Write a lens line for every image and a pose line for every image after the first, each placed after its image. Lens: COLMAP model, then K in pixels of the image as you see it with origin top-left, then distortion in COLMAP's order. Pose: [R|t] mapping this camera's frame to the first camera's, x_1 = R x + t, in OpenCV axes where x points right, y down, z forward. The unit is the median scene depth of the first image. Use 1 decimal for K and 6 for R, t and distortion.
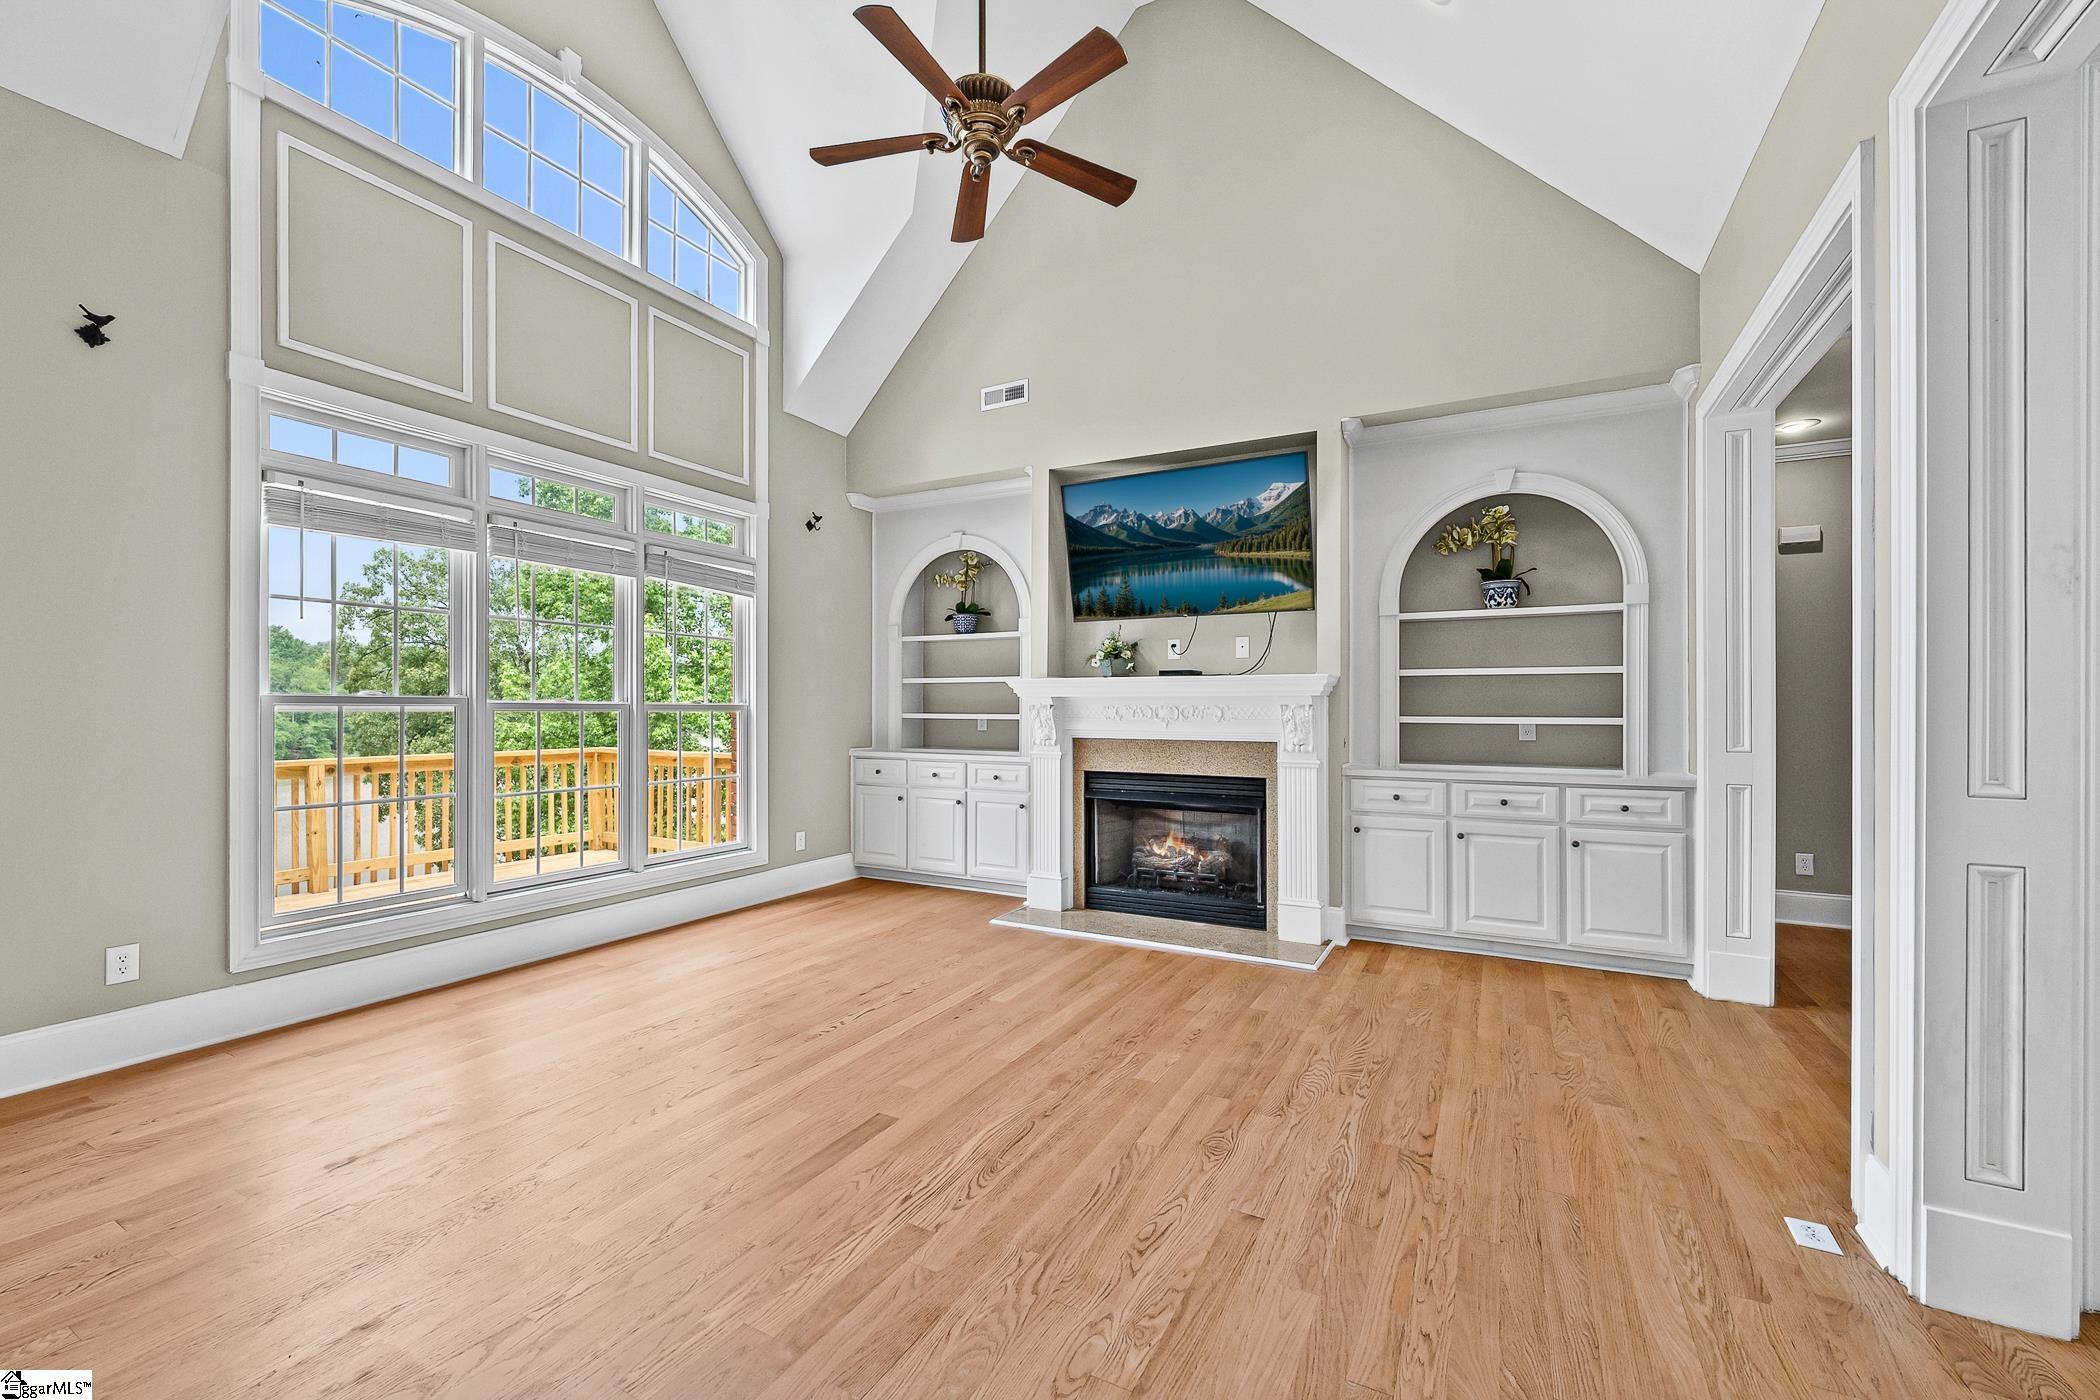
lens RADIAL K [[844.3, 0, 1031.0], [0, 844.3, 703.3], [0, 0, 1]] dist [-0.000961, -0.000206]
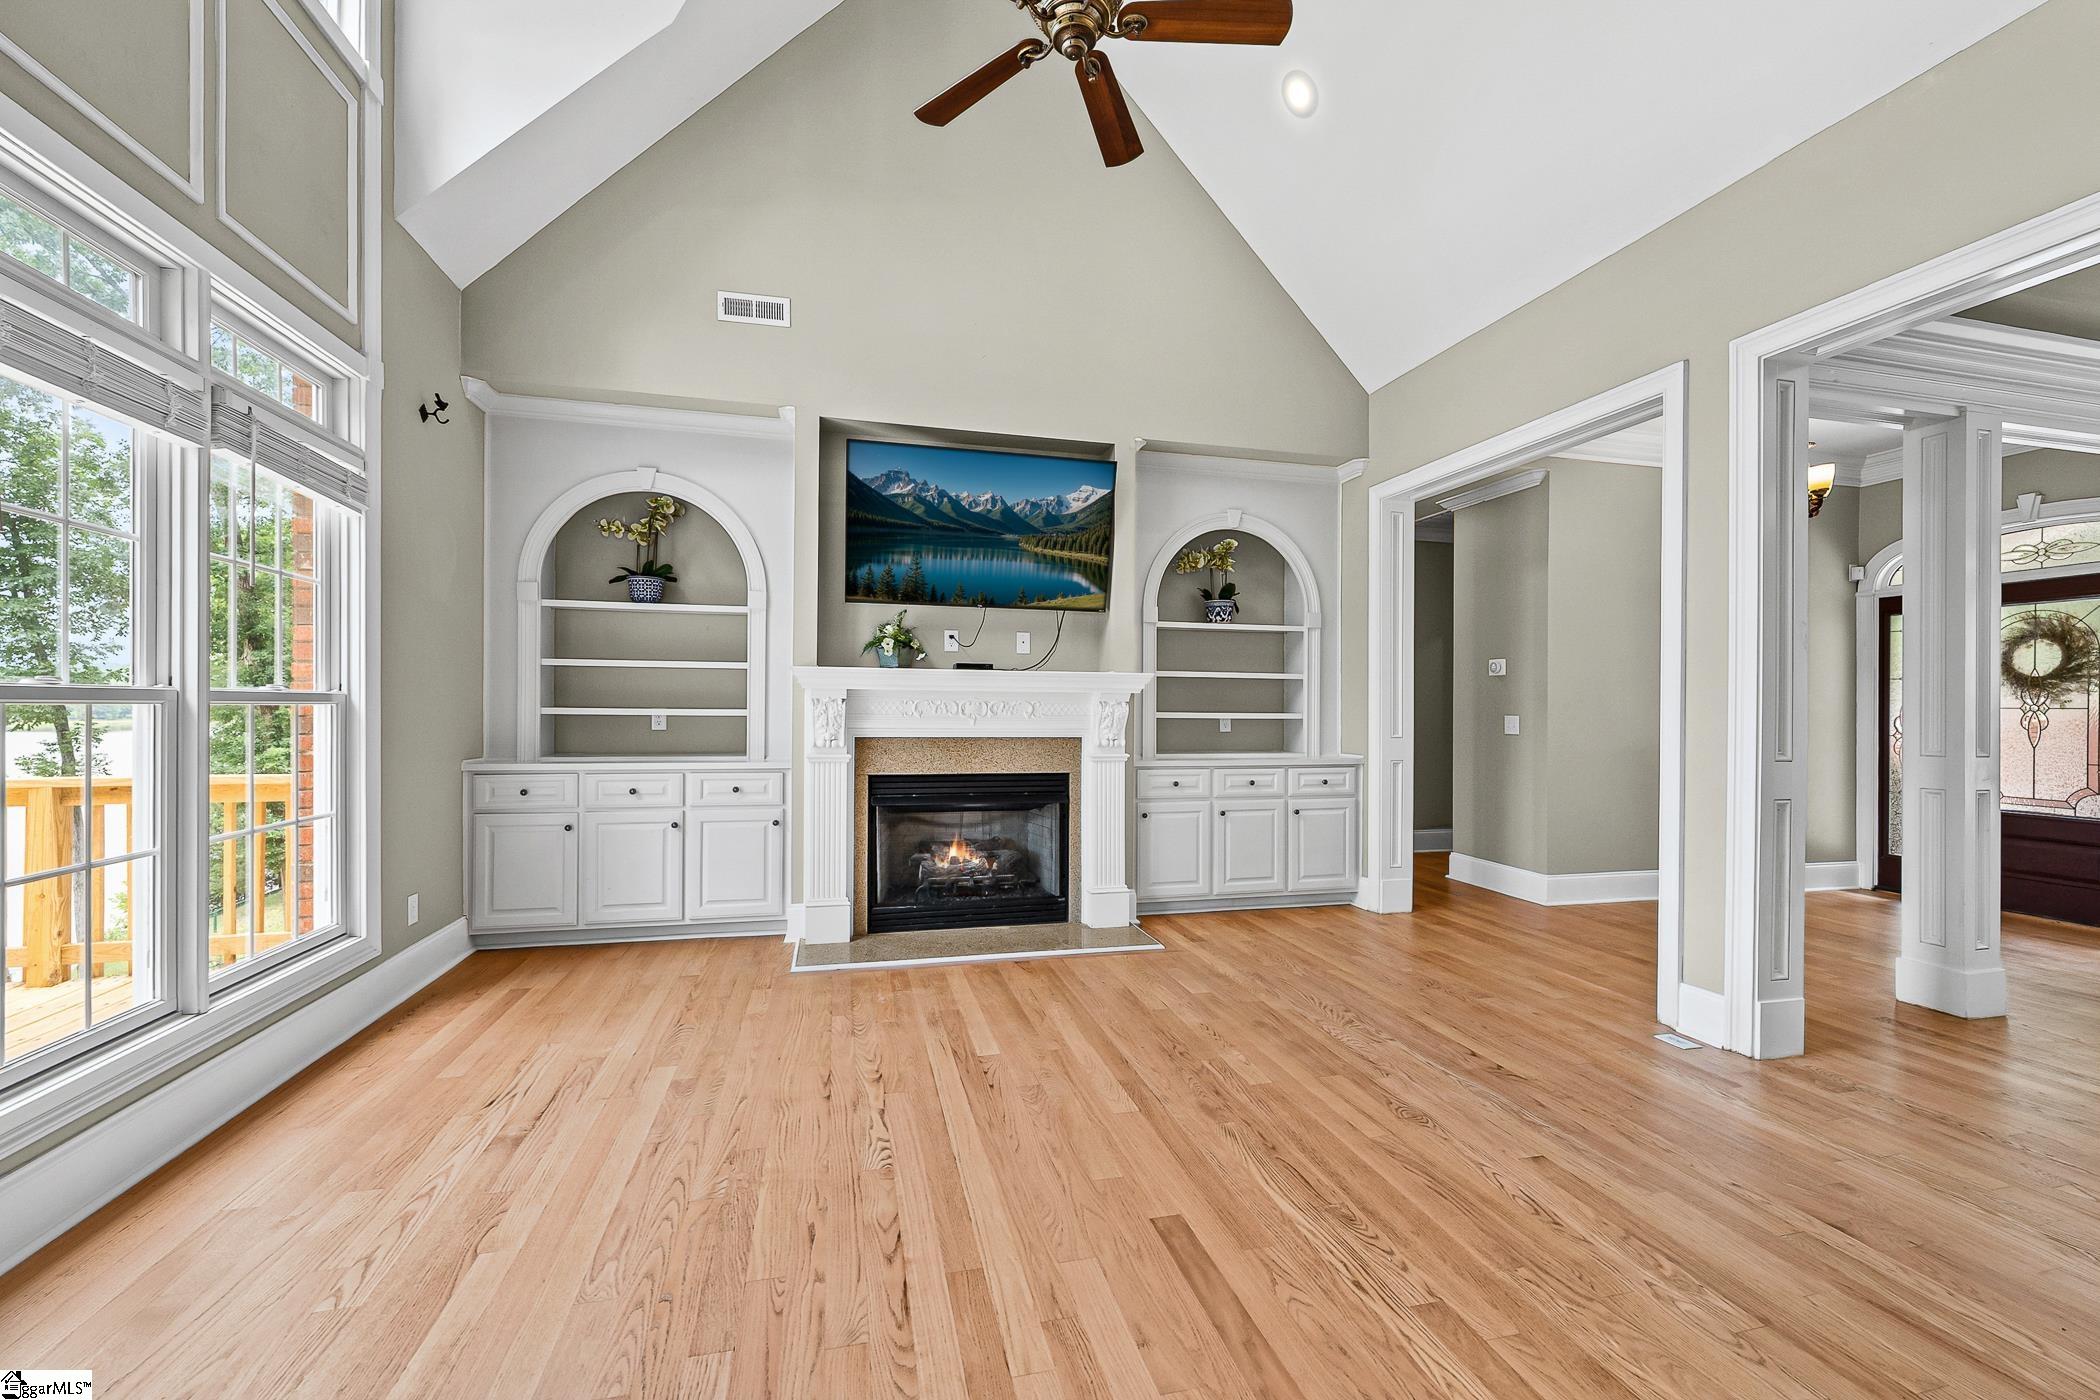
lens RADIAL K [[844.3, 0, 1031.0], [0, 844.3, 703.3], [0, 0, 1]] dist [-0.000961, -0.000206]
pose [[0.738328, 0.006053, 0.674415, -0.449258], [-0.011760, 0.999923, 0.003900, 0.000941], [-0.674339, -0.010810, 0.738343, 0.280342]]
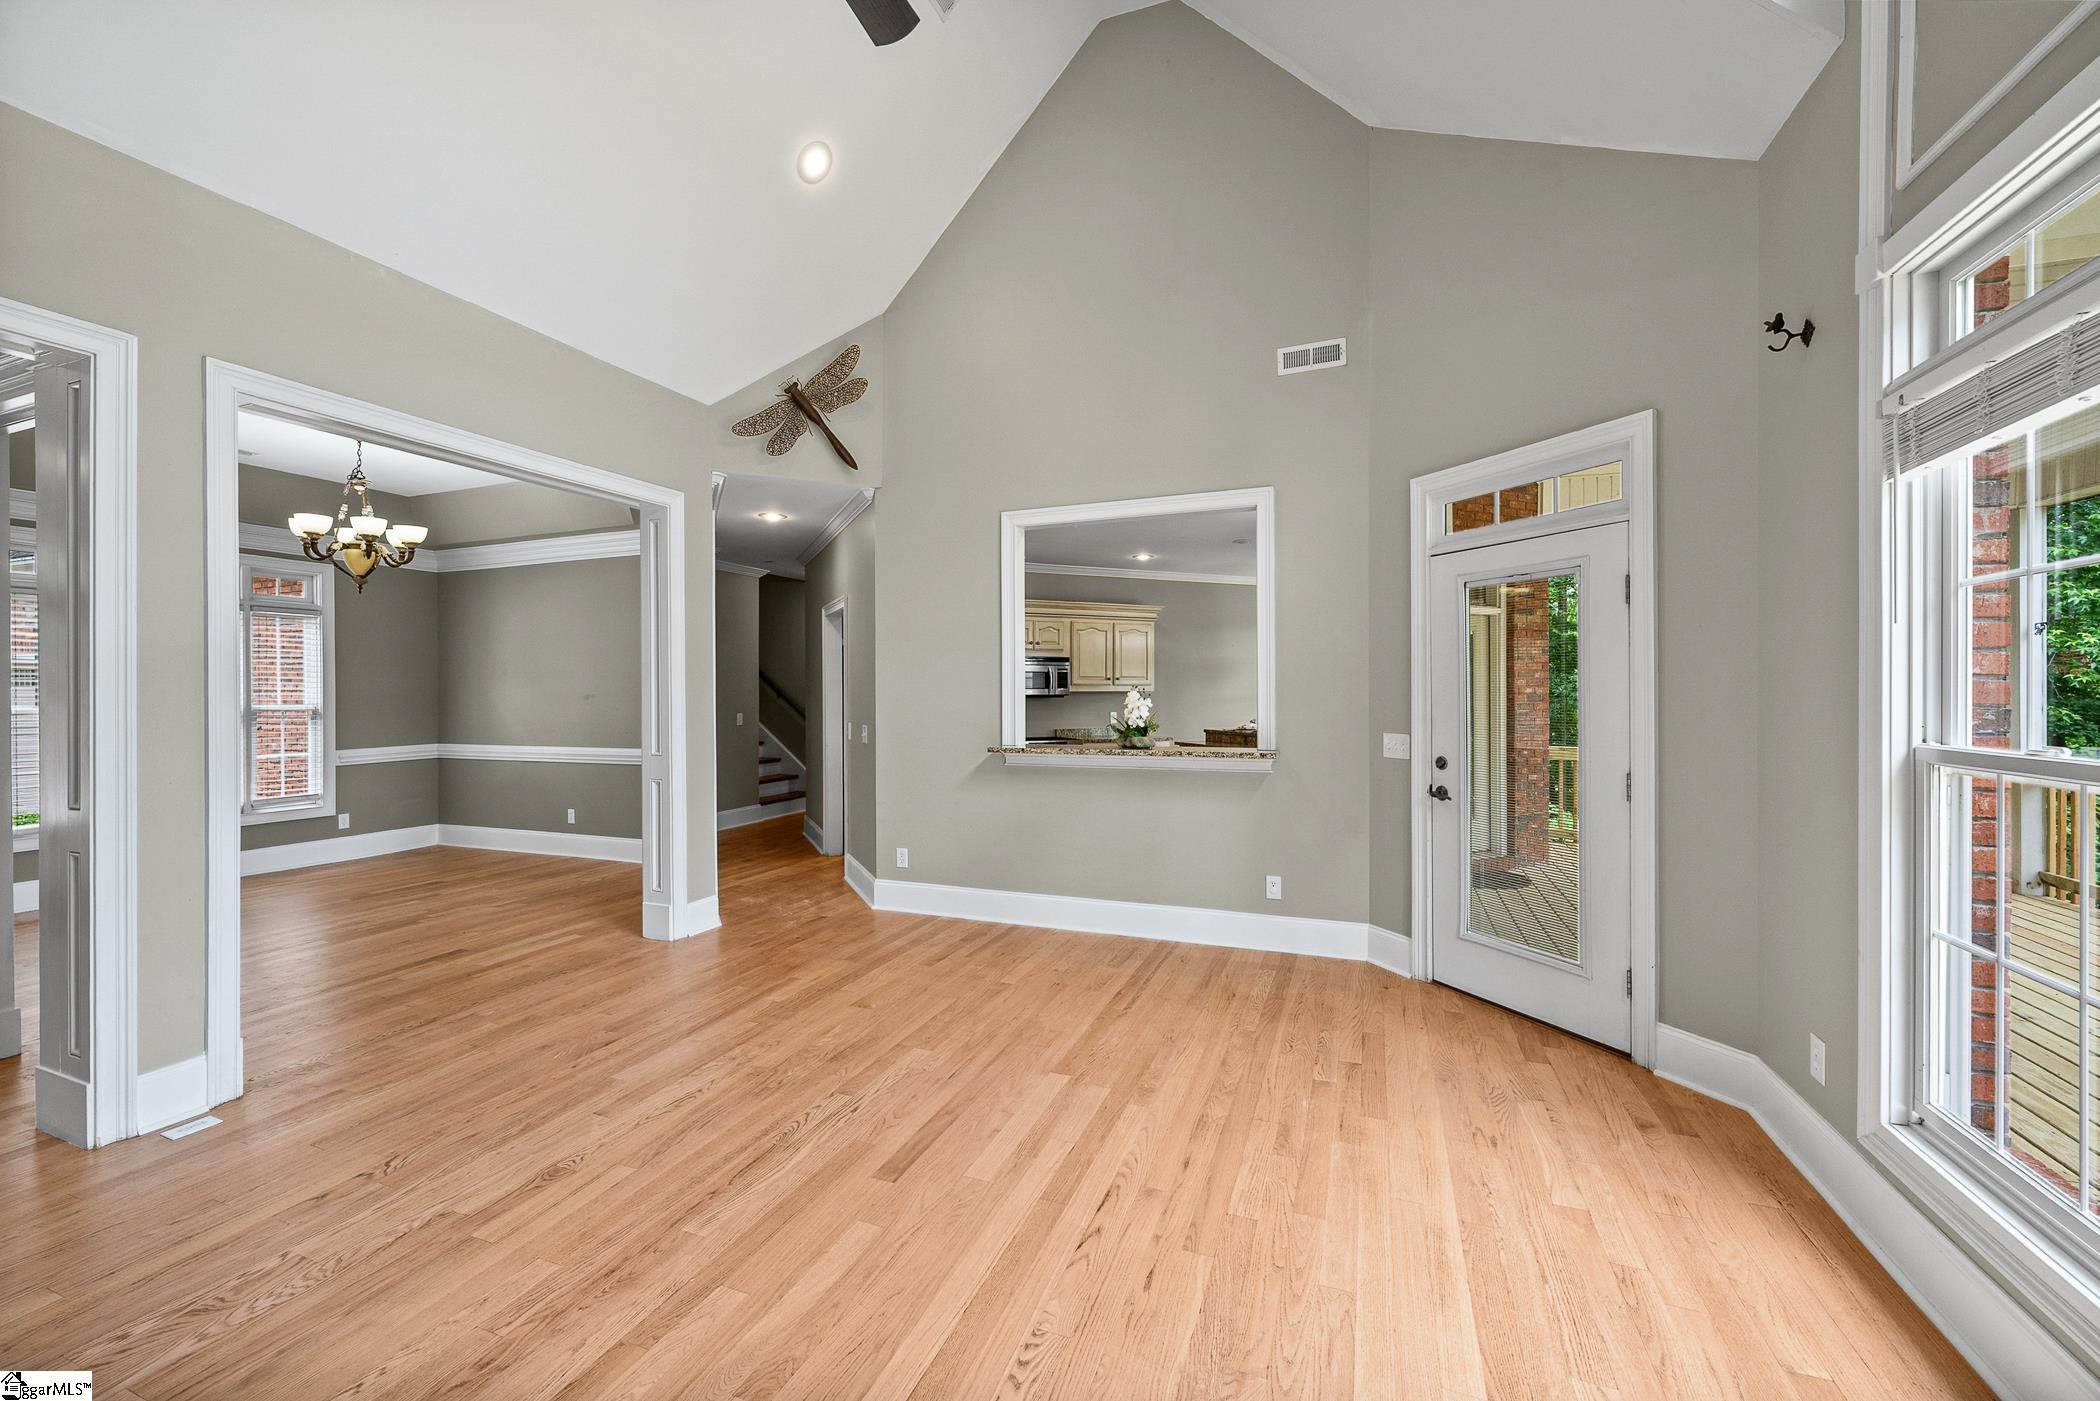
lens RADIAL K [[834.4, 0, 1050.0], [0, 834.4, 700.5], [0, 0, 1]] dist [0.001053, 0.000085]
pose [[-0.989594, 0.000915, -0.143888, -0.123466], [0.000267, 0.999990, 0.004524, -0.036126], [0.143890, 0.004438, -0.989584, 1.102885]]
